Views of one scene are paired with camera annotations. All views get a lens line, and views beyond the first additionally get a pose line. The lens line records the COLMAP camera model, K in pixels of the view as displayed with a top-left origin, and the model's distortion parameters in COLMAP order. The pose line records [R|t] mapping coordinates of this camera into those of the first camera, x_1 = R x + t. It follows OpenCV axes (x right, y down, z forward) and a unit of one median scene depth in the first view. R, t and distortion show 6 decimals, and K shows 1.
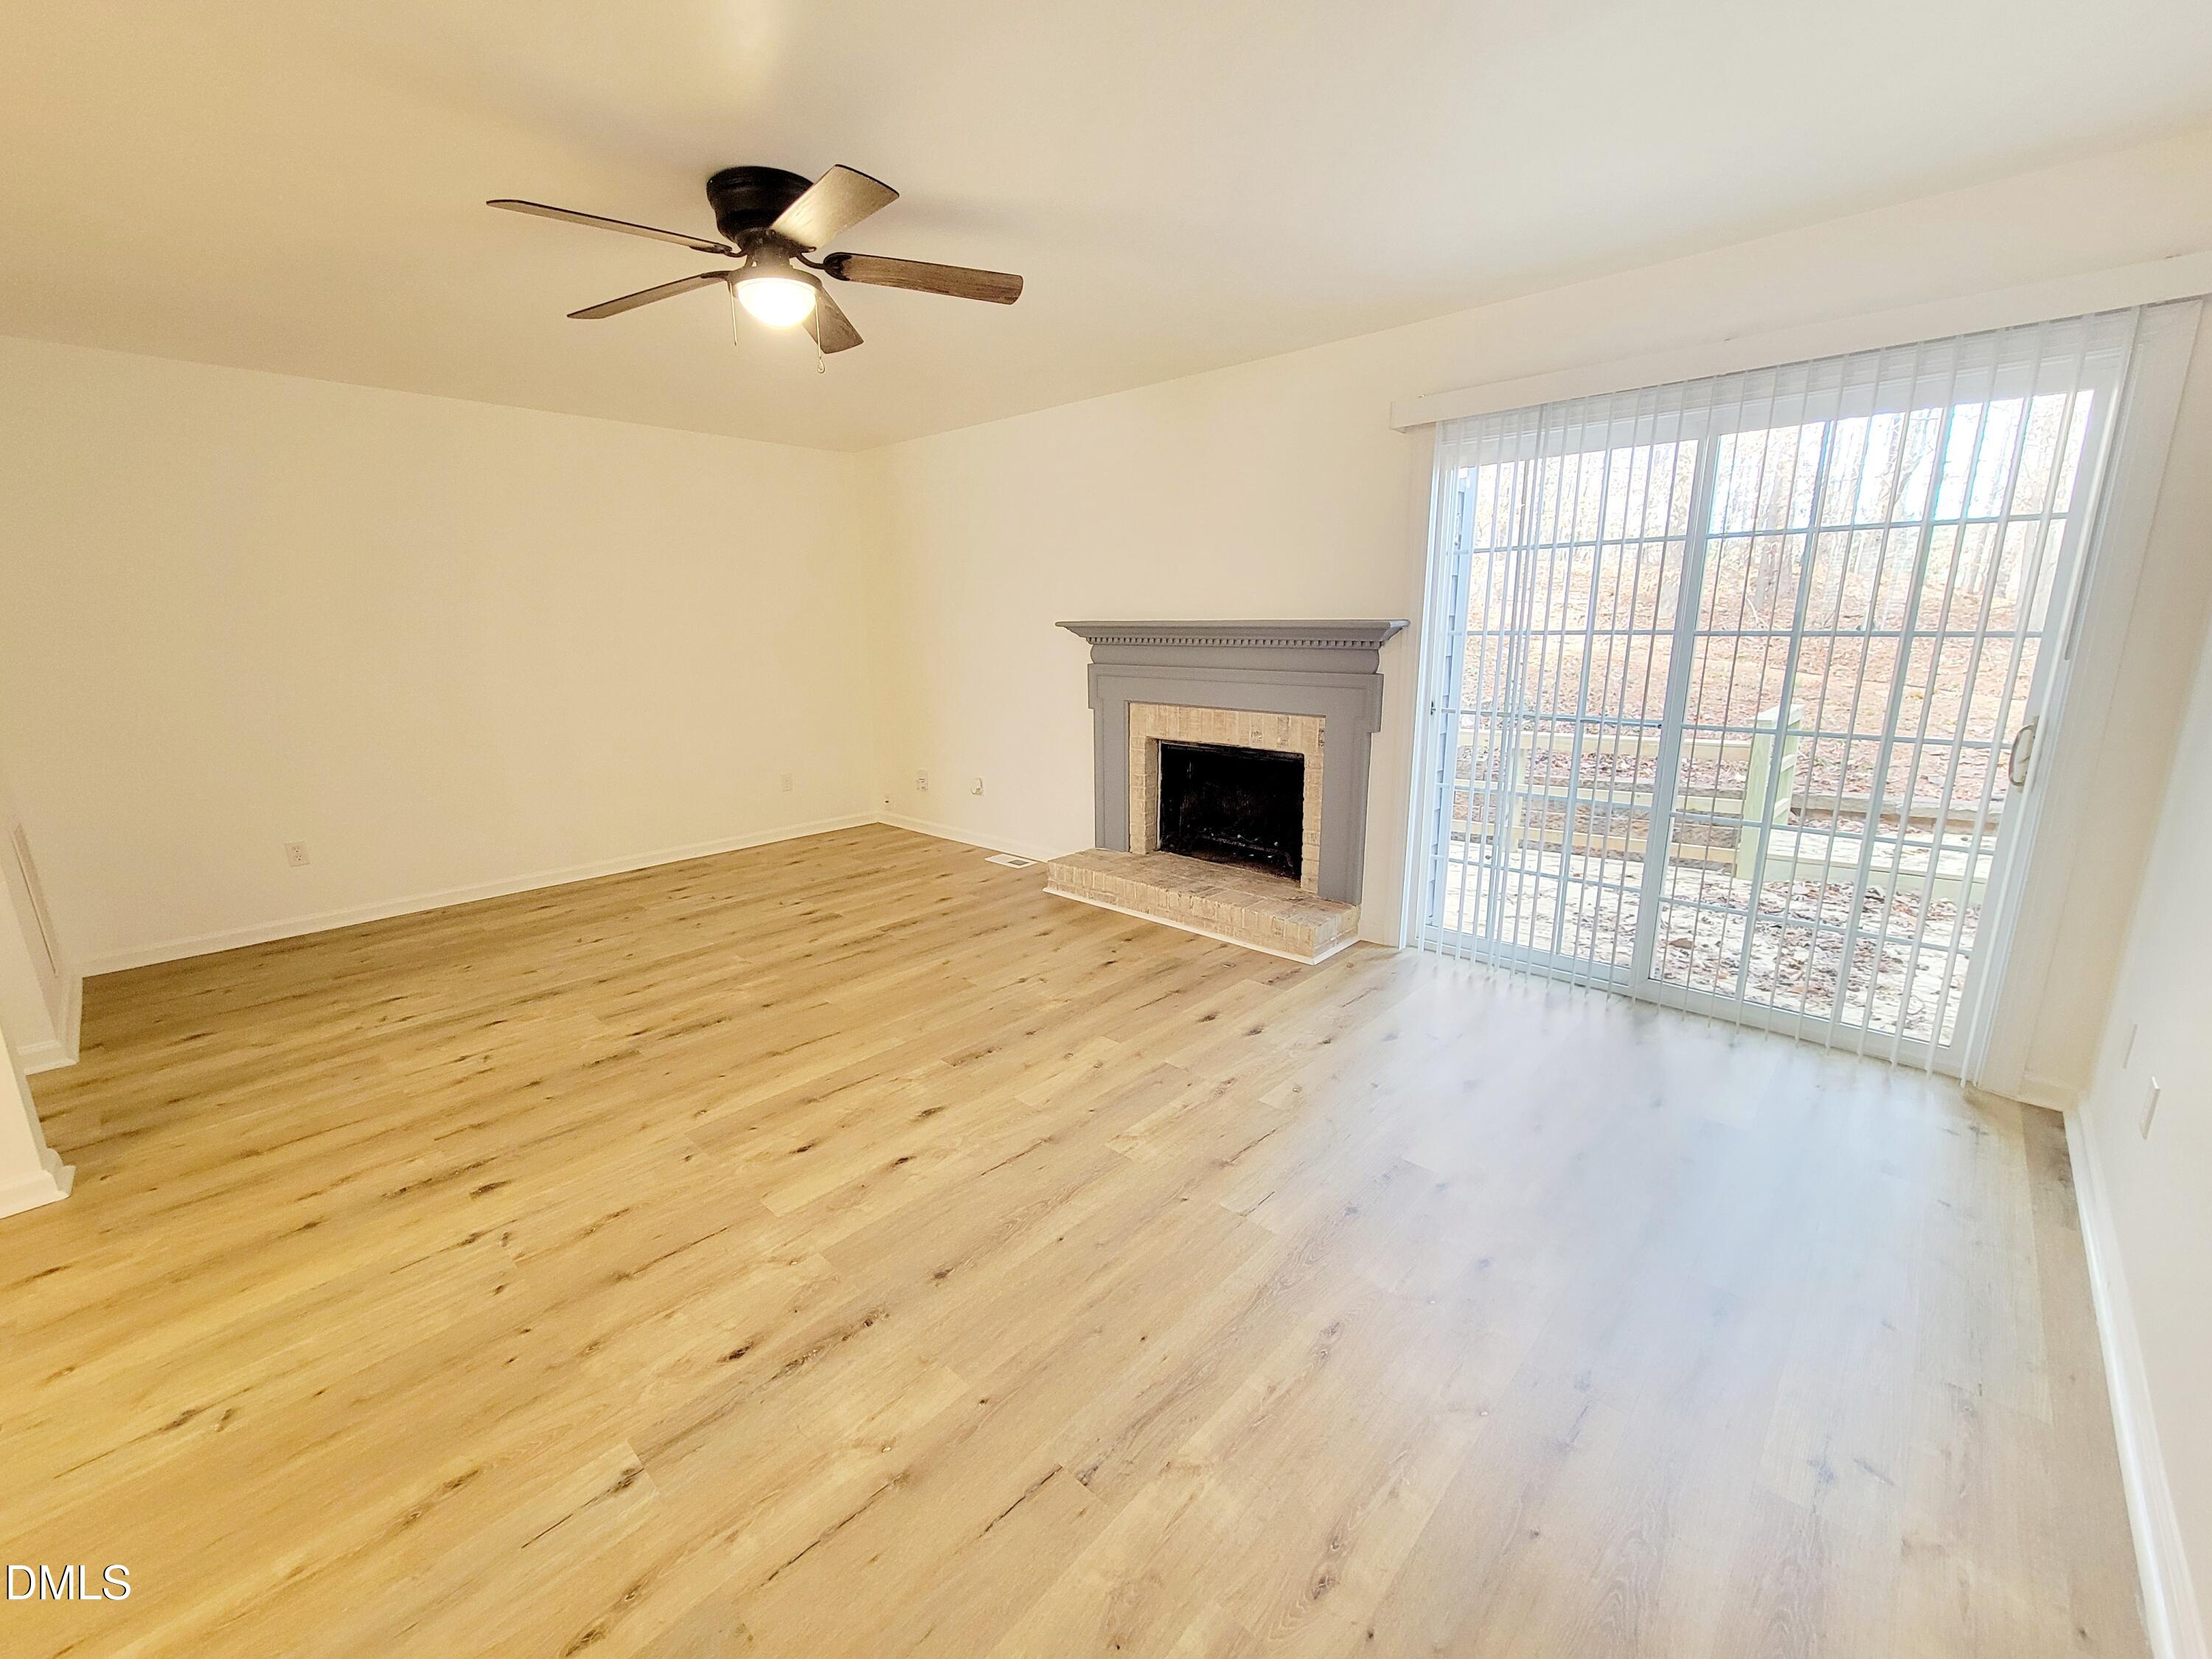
lens RADIAL K [[900.4, 0, 1093.9], [0, 900.4, 831.8], [0, 0, 1]] dist [0.001697, -0.000848]
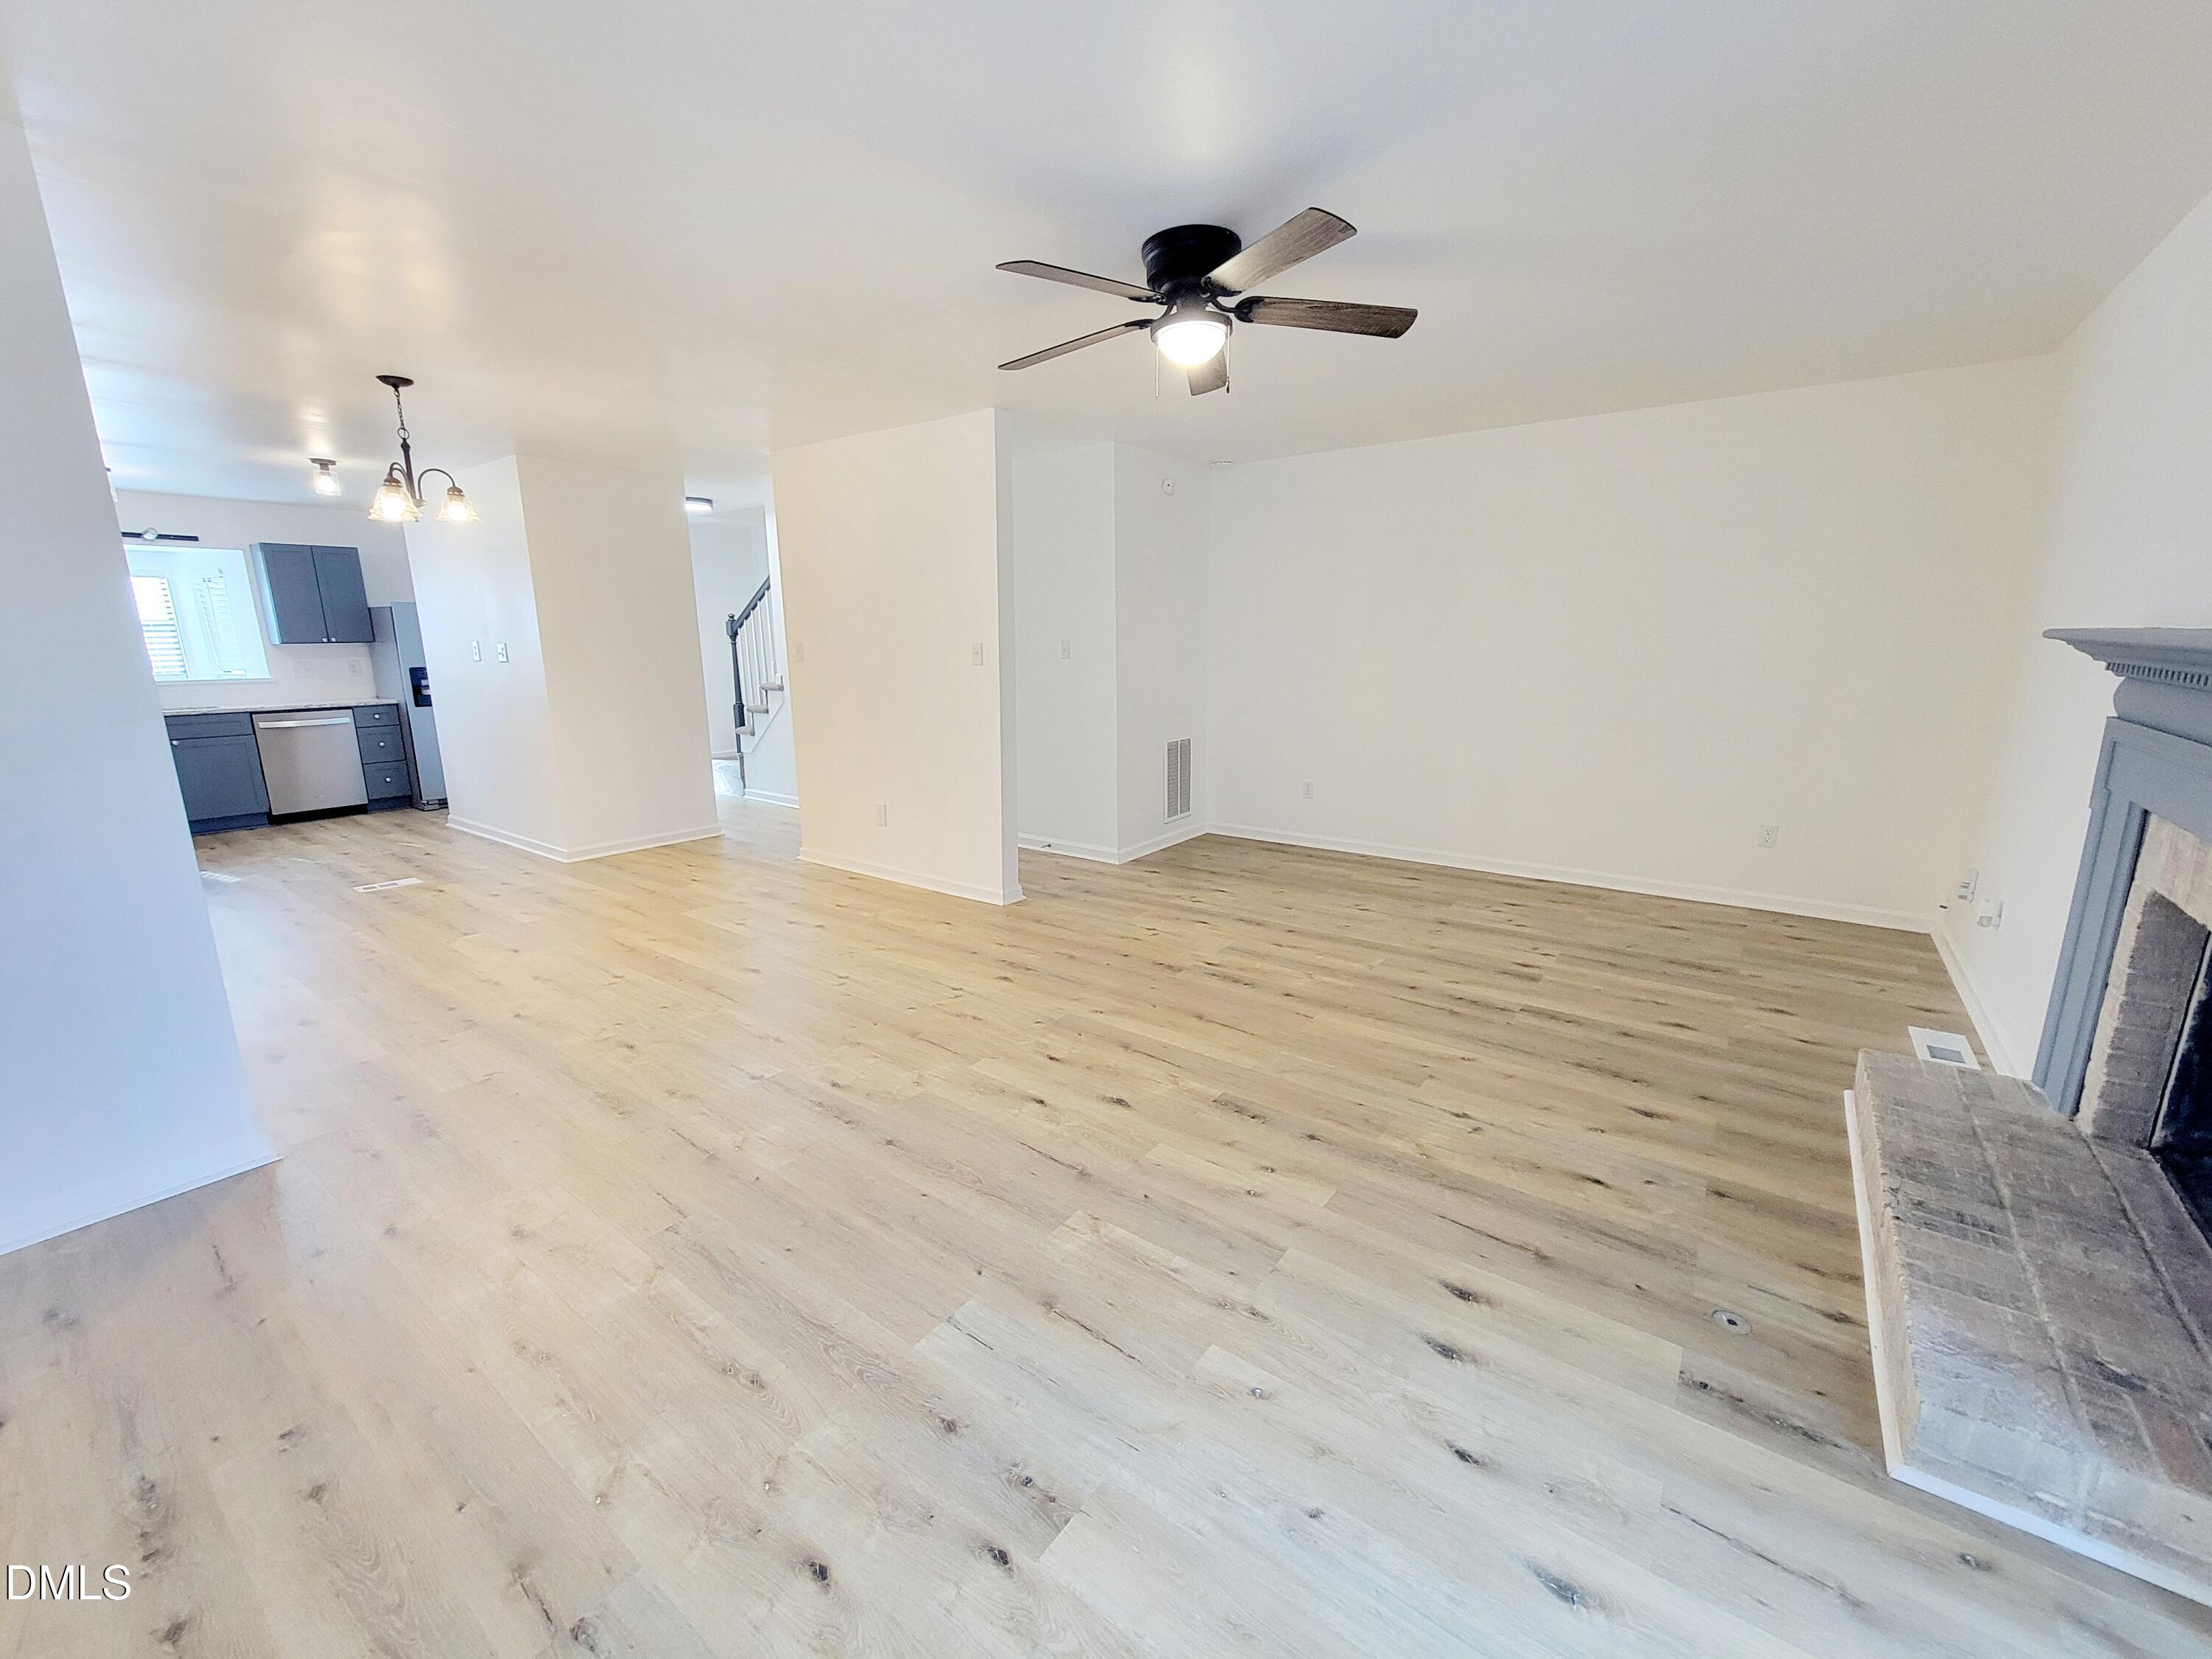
lens RADIAL K [[900.4, 0, 1093.9], [0, 900.4, 831.8], [0, 0, 1]] dist [0.001697, -0.000848]
pose [[0.109593, 0.224029, -0.968401, 0.516265], [-0.220740, 0.955426, 0.196047, -0.127467], [0.969156, 0.192280, 0.154160, 0.510524]]
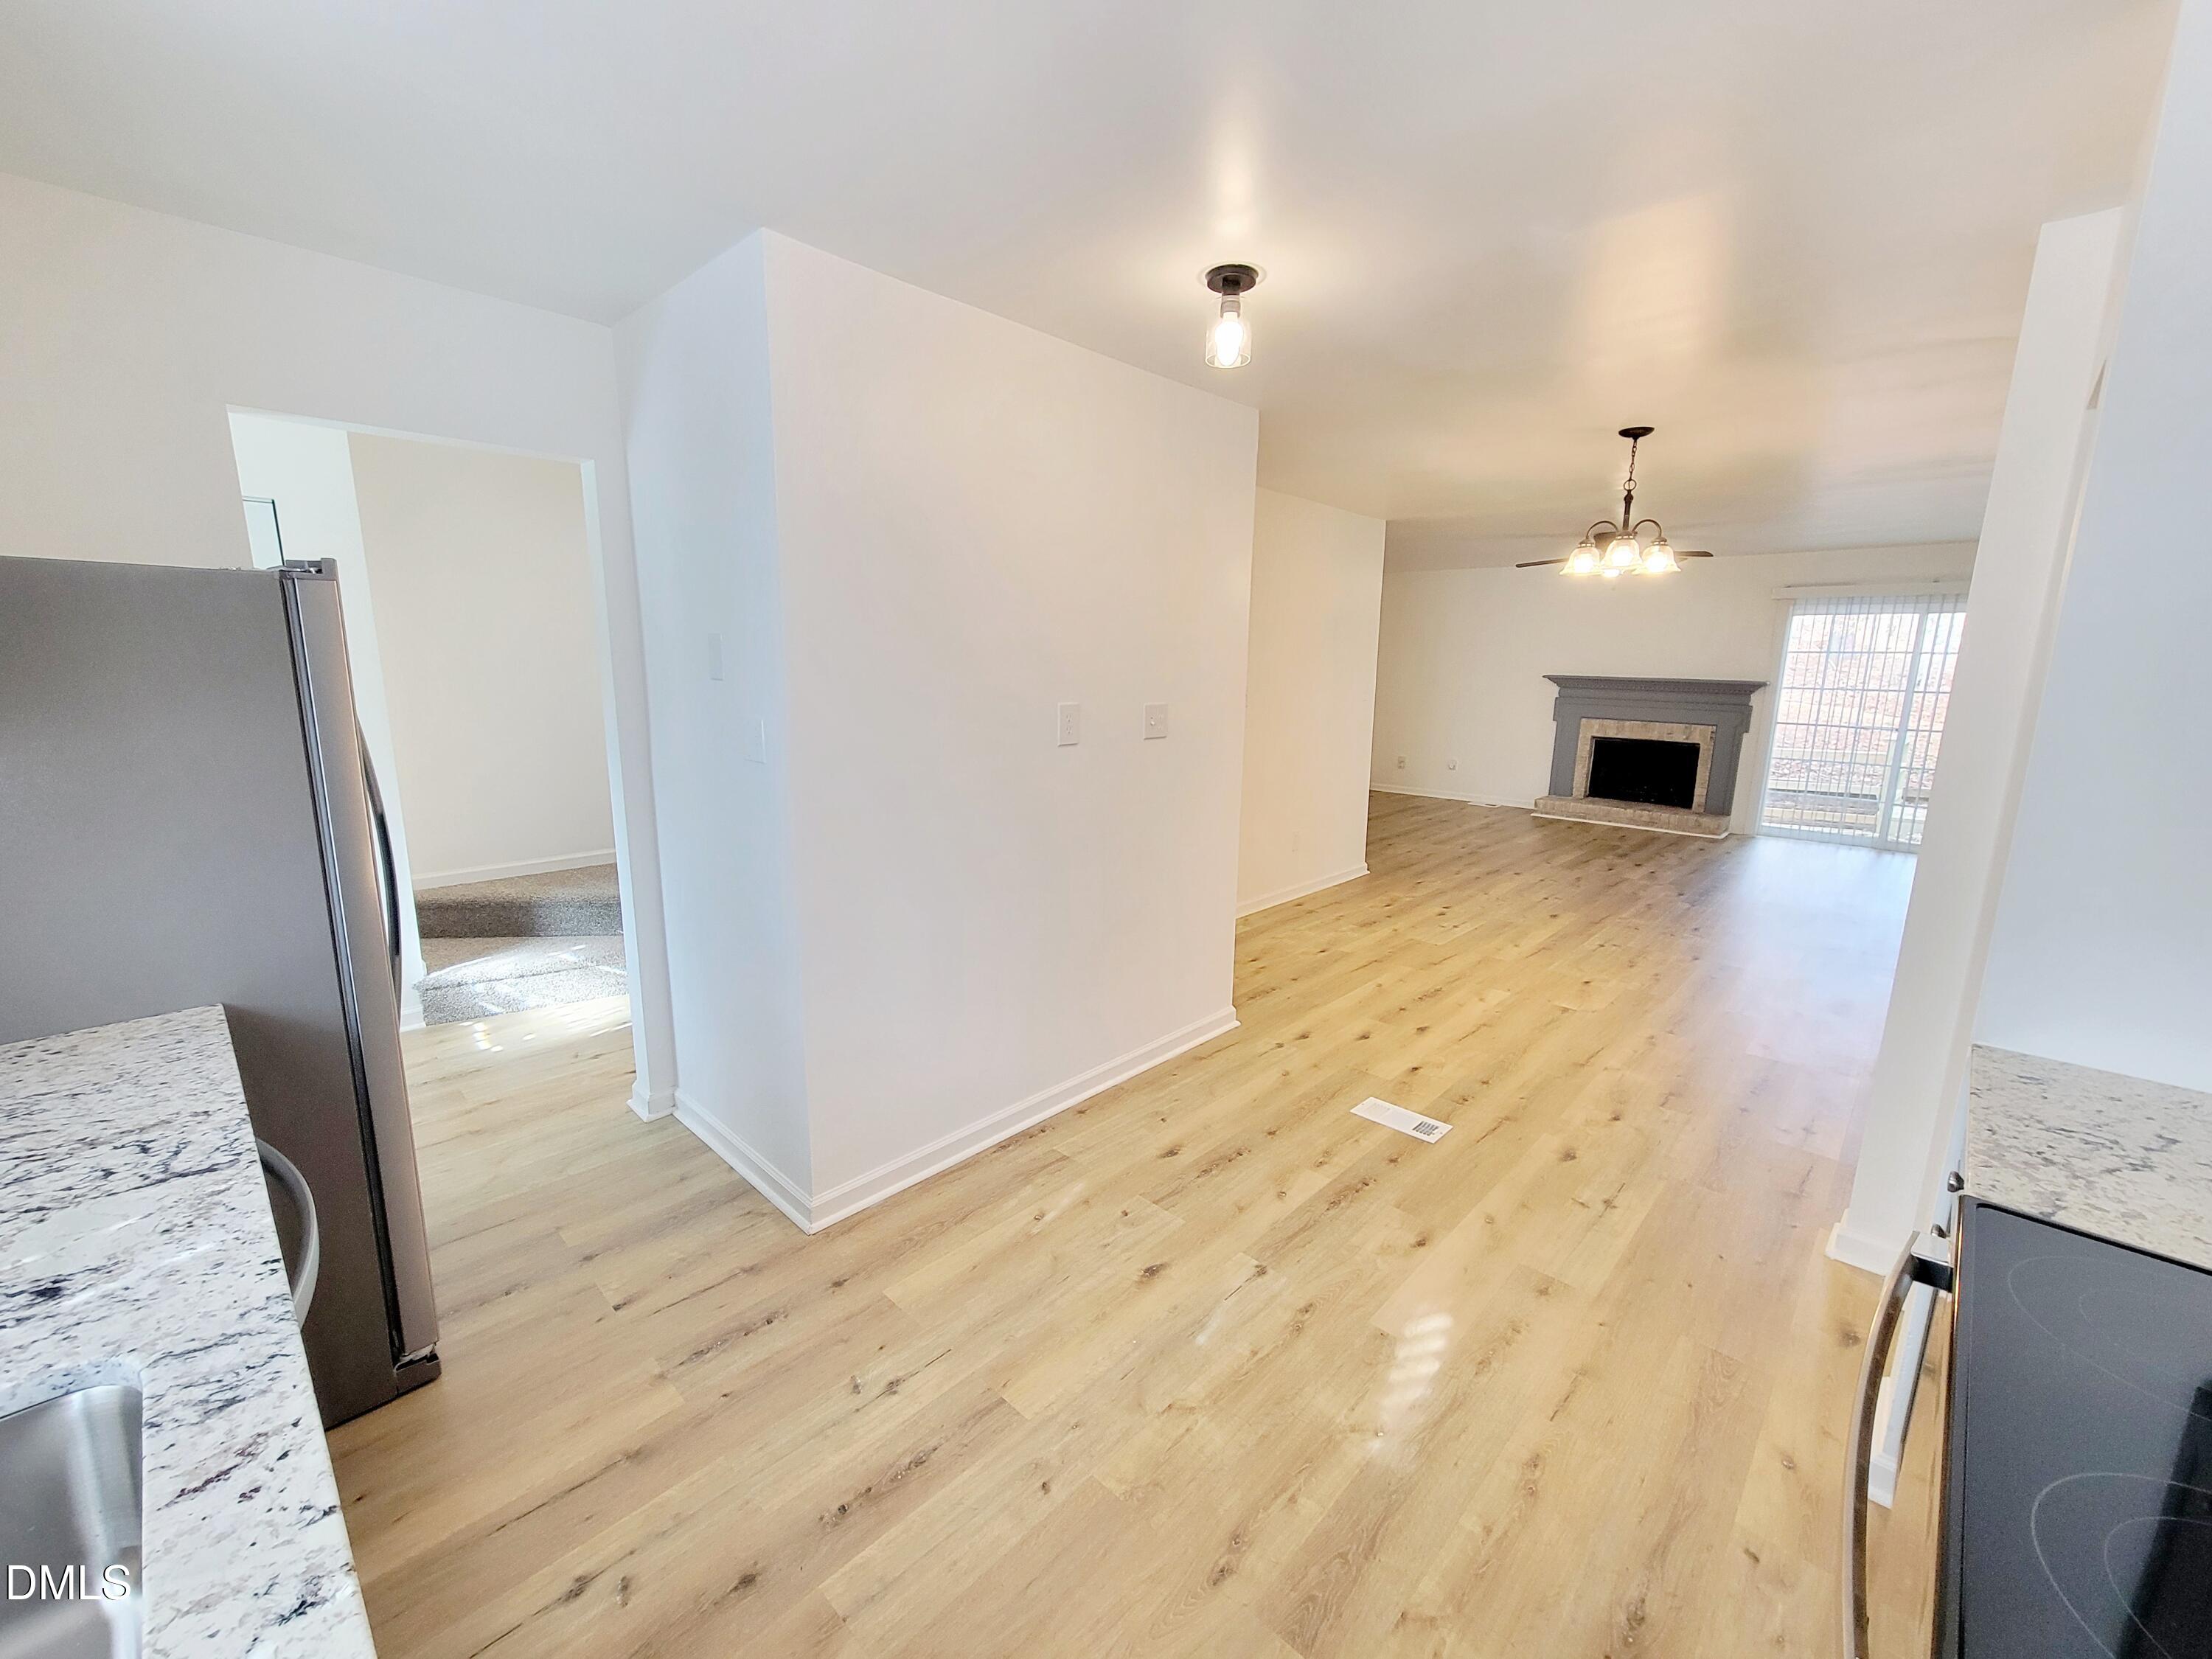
lens RADIAL K [[900.4, 0, 1093.9], [0, 900.4, 831.8], [0, 0, 1]] dist [0.001697, -0.000848]
pose [[0.999585, 0.027773, -0.007682, -1.198618], [-0.028023, 0.999006, -0.034660, 0.239073], [0.006712, 0.034861, 0.999370, -1.127180]]
